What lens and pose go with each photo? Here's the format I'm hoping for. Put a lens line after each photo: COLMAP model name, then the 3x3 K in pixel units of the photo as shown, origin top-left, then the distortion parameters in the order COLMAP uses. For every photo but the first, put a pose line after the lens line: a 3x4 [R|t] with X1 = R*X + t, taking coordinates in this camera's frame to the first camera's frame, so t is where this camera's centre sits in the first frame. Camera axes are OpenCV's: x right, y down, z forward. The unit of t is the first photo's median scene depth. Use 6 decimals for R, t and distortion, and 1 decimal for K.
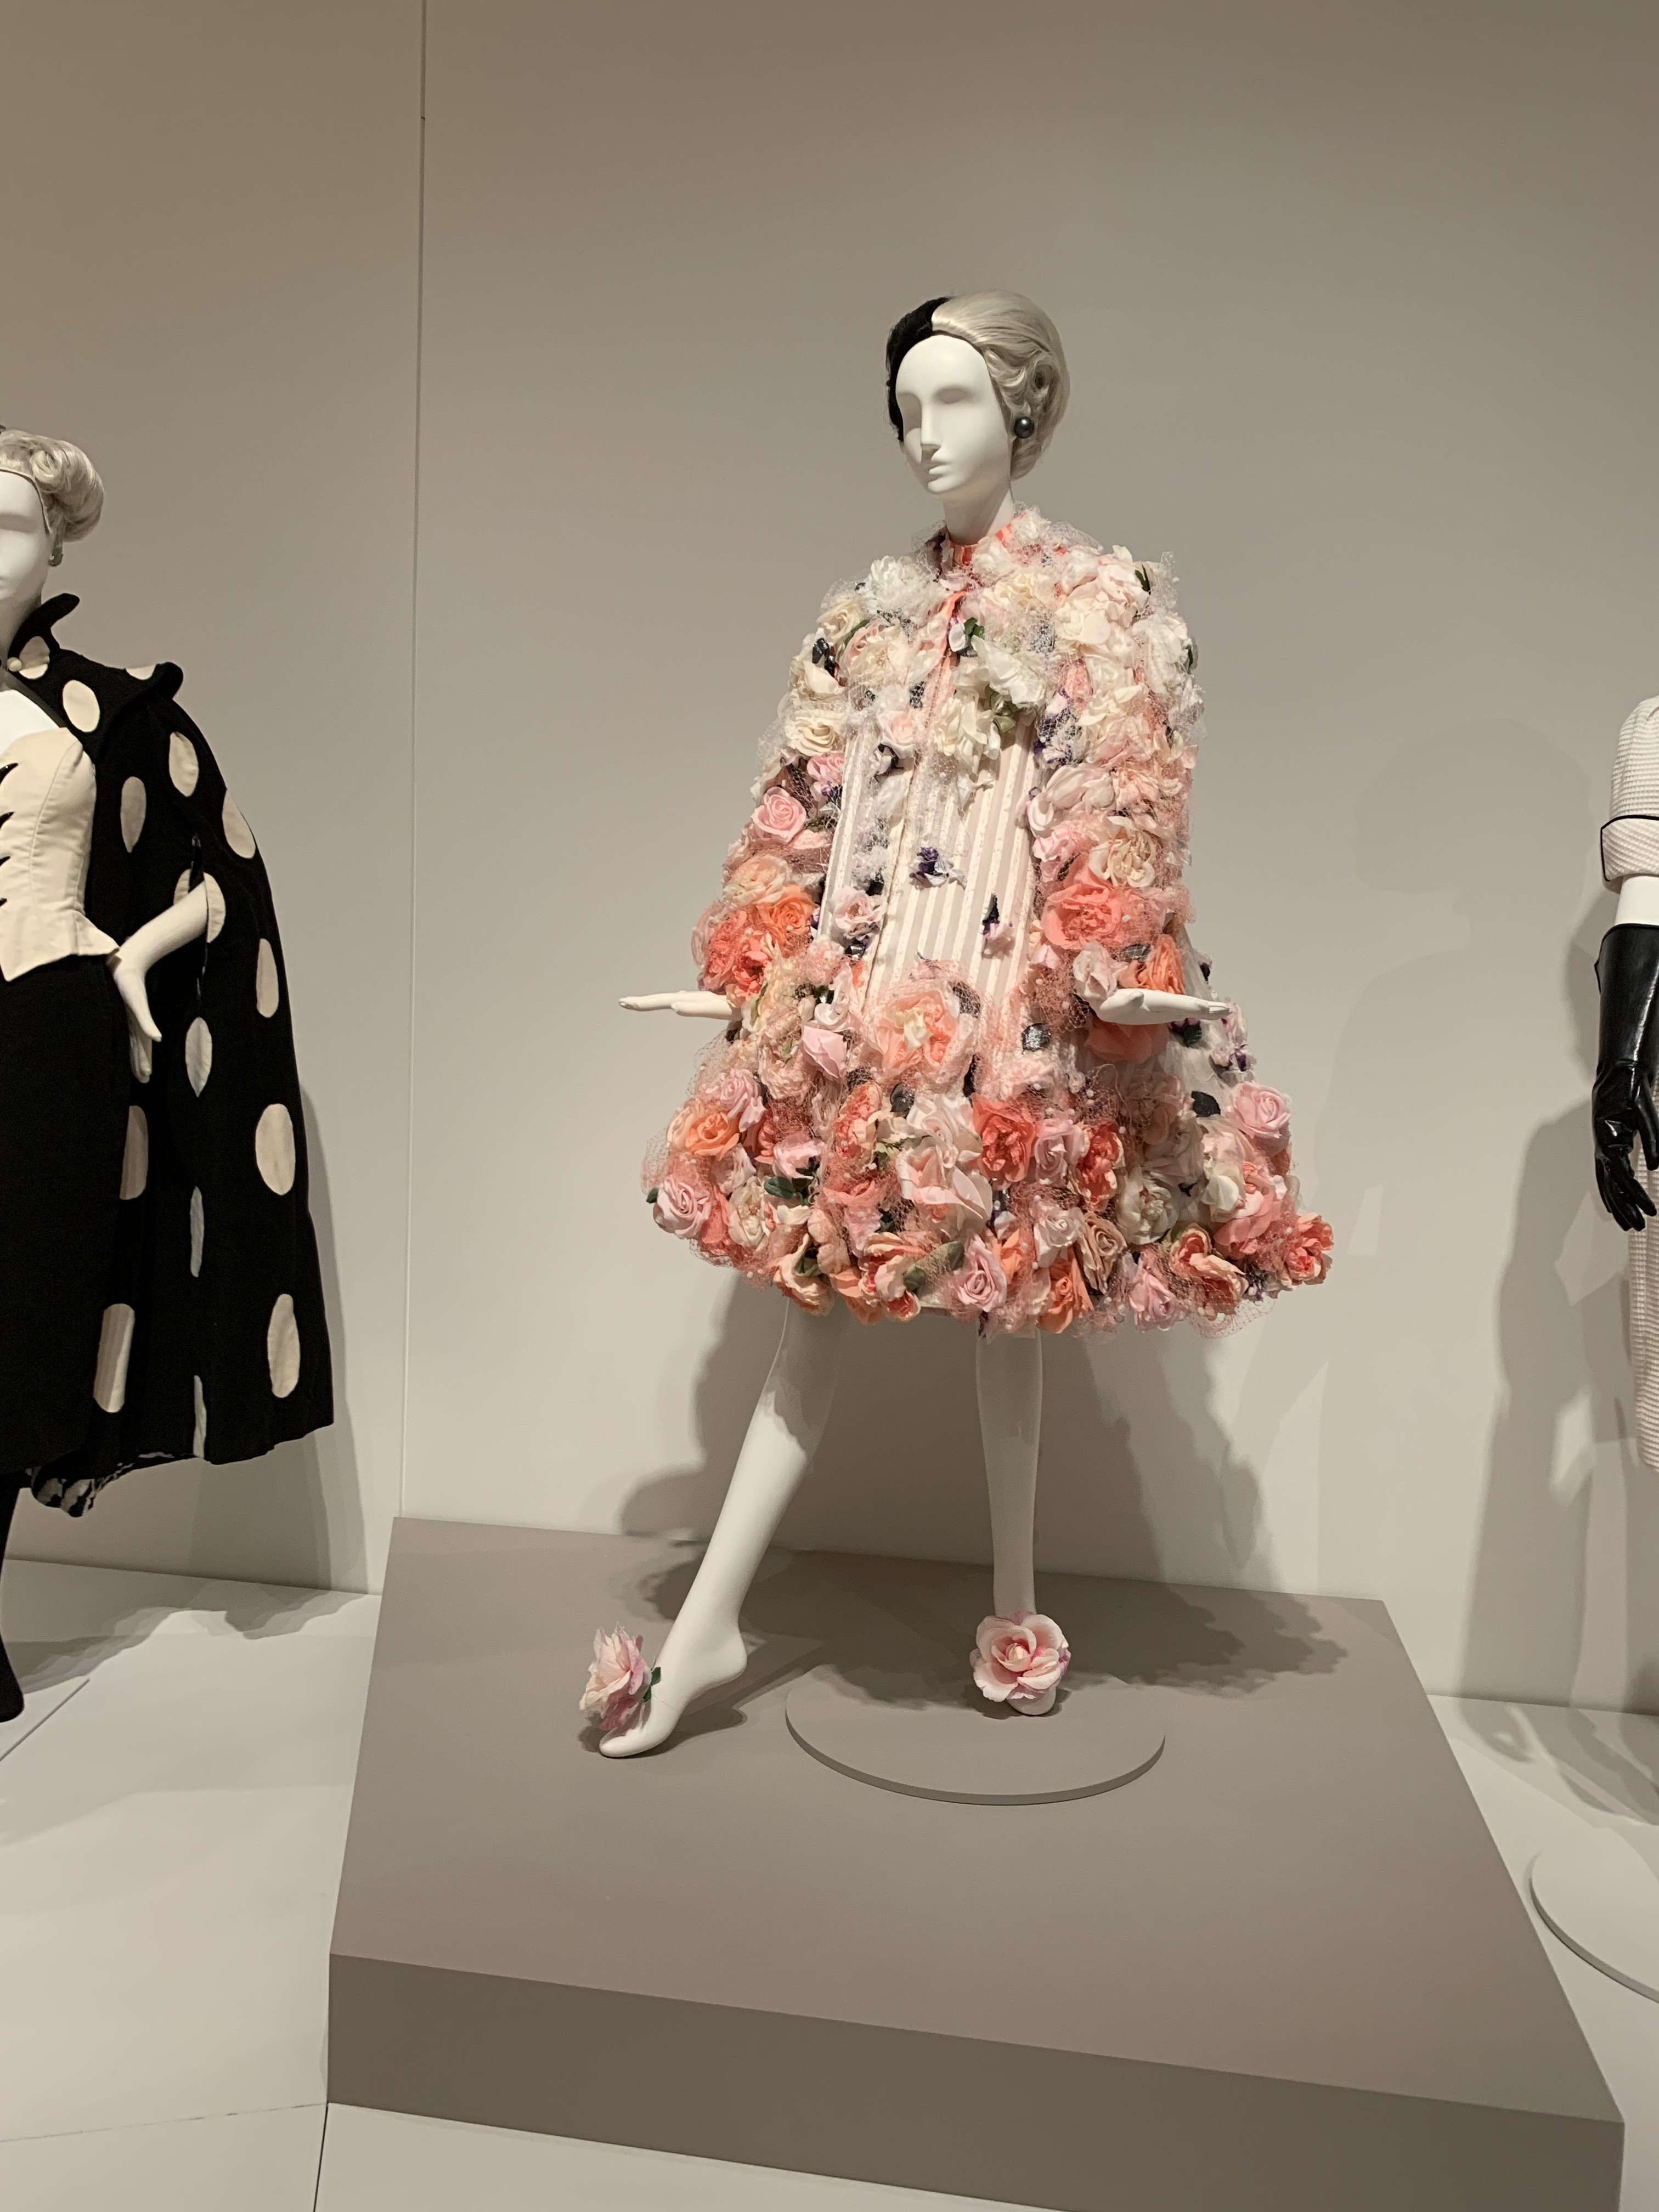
lens RADIAL K [[1715.5, 0, 829.5], [0, 1715.5, 1106.0], [0, 0, 1]] dist [0.006048, -0.010457]
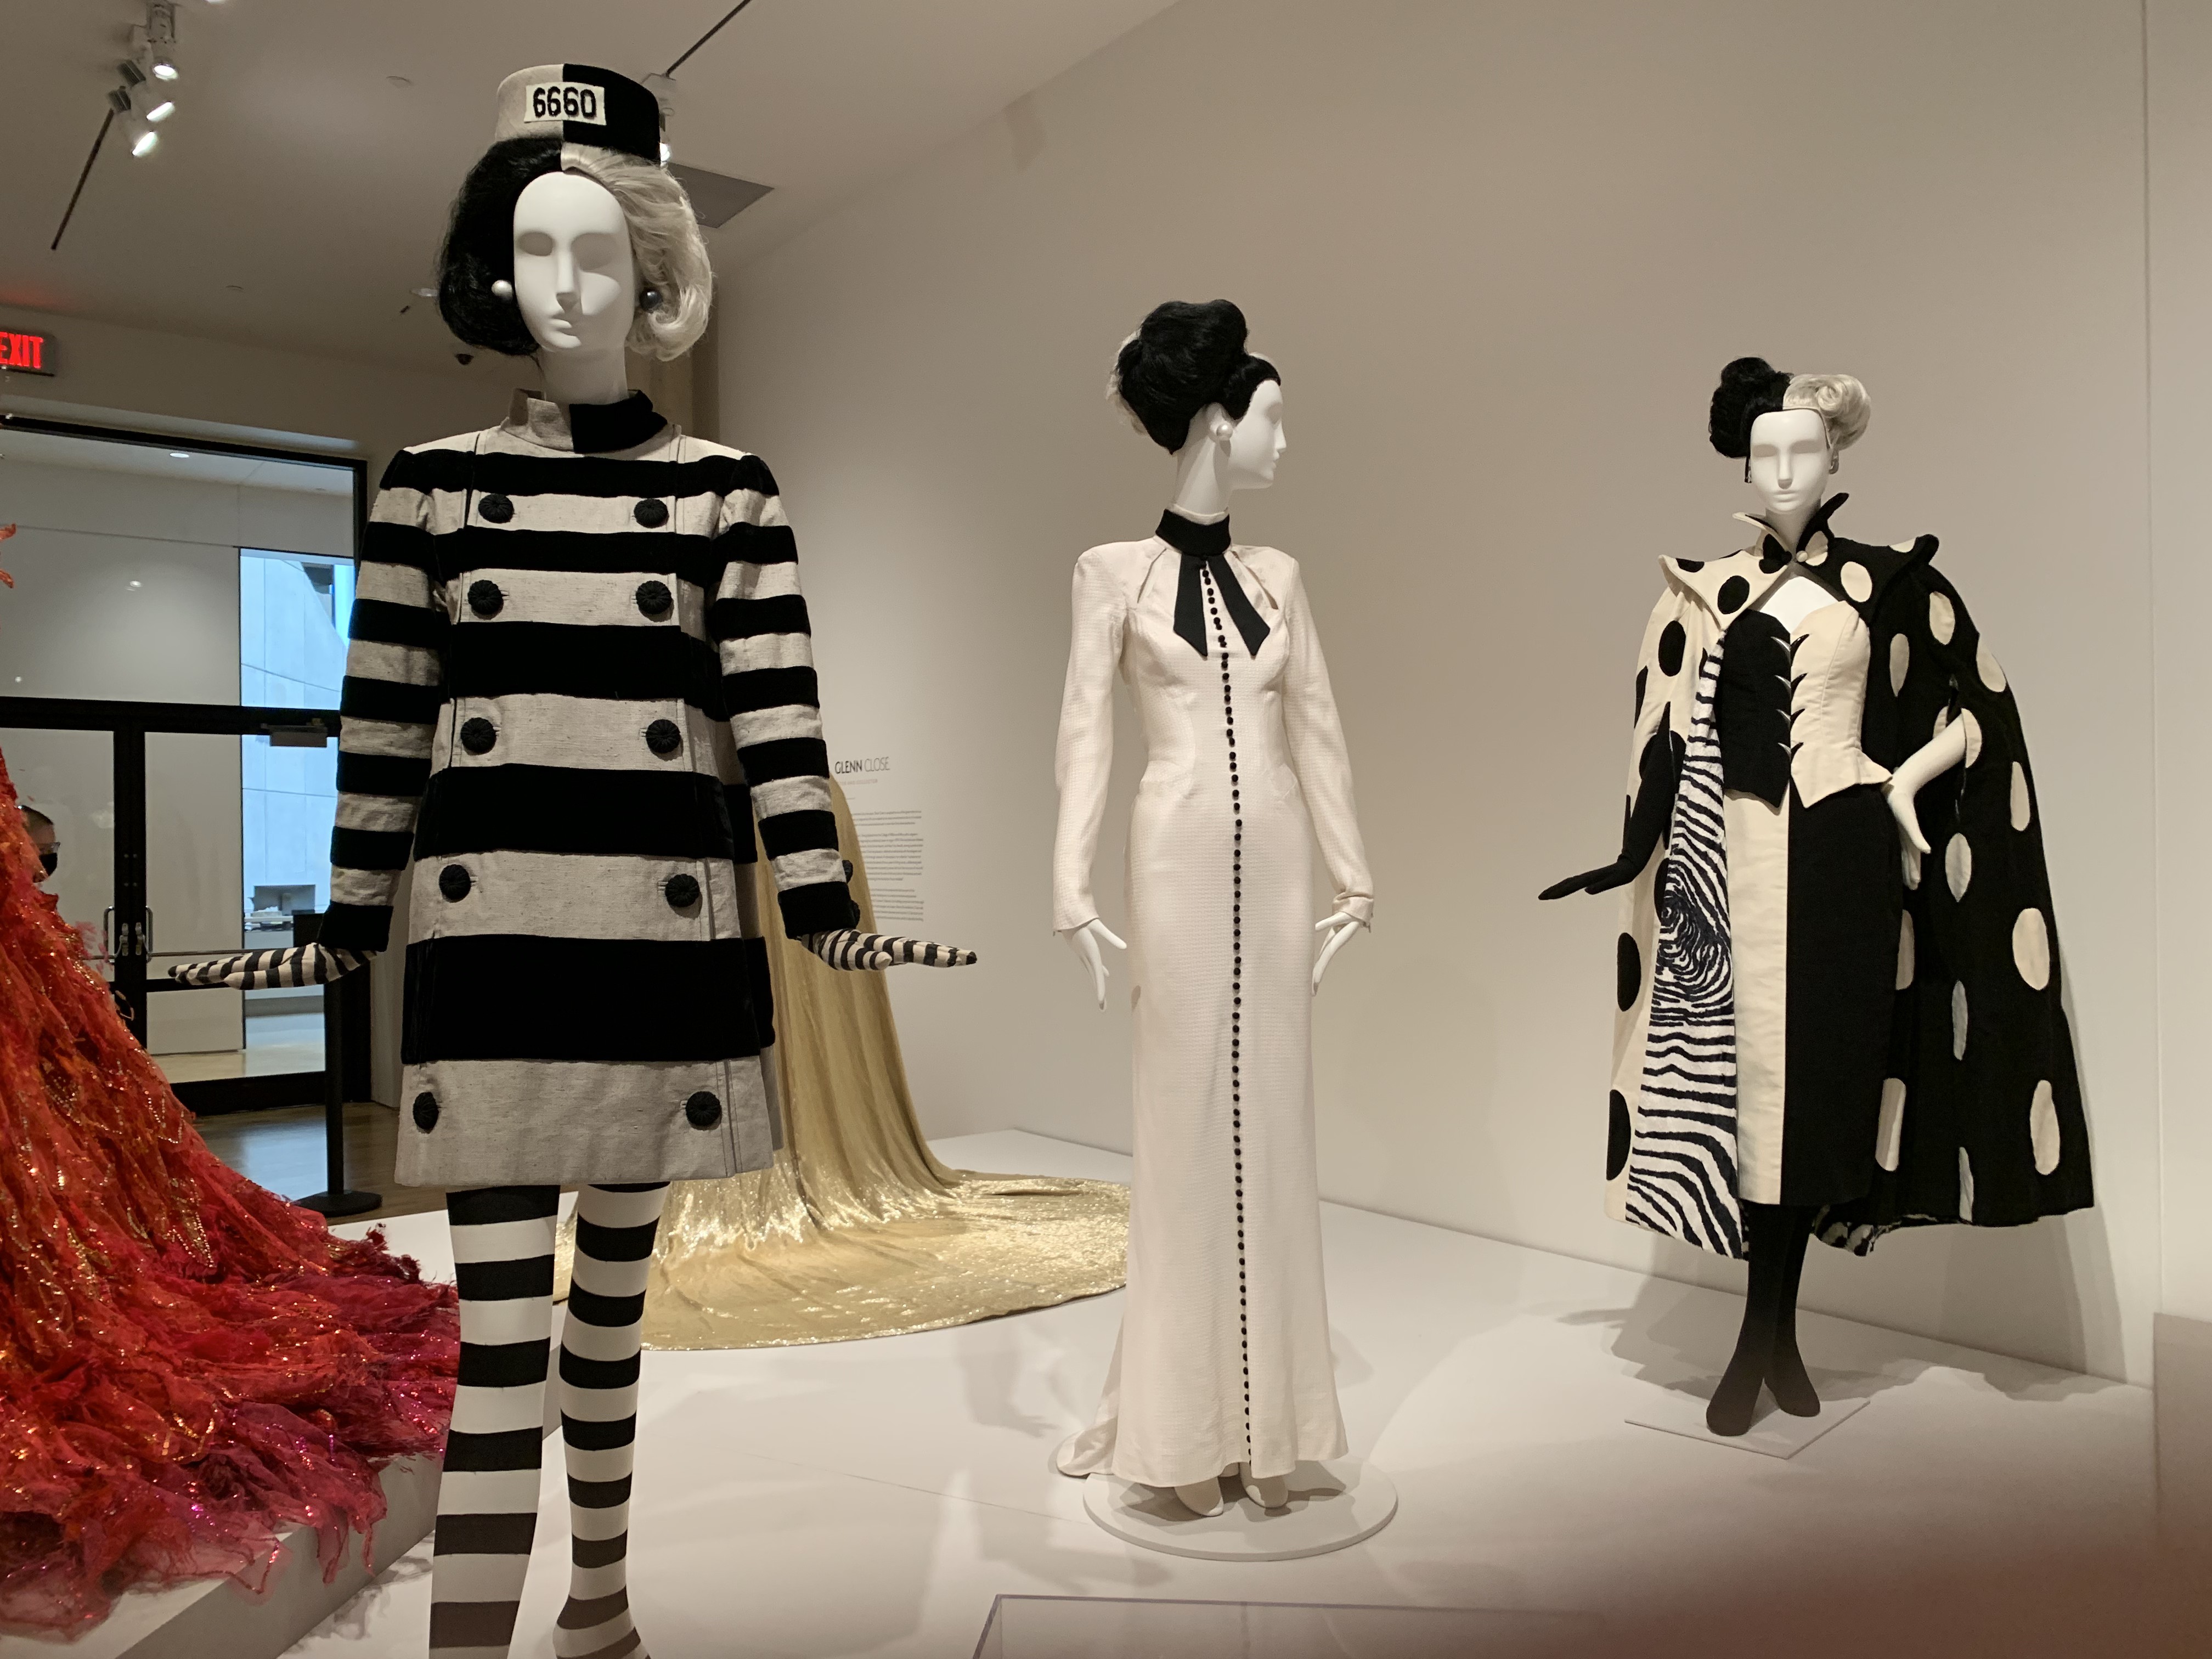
lens RADIAL K [[1715.5, 0, 1106.0], [0, 1715.5, 829.5], [0, 0, 1]] dist [0.006048, -0.010457]
pose [[0.732668, -0.039571, -0.679435, -0.002680], [-0.006703, 0.997840, -0.065344, 0.025734], [0.680553, 0.052430, 0.730821, -0.237485]]
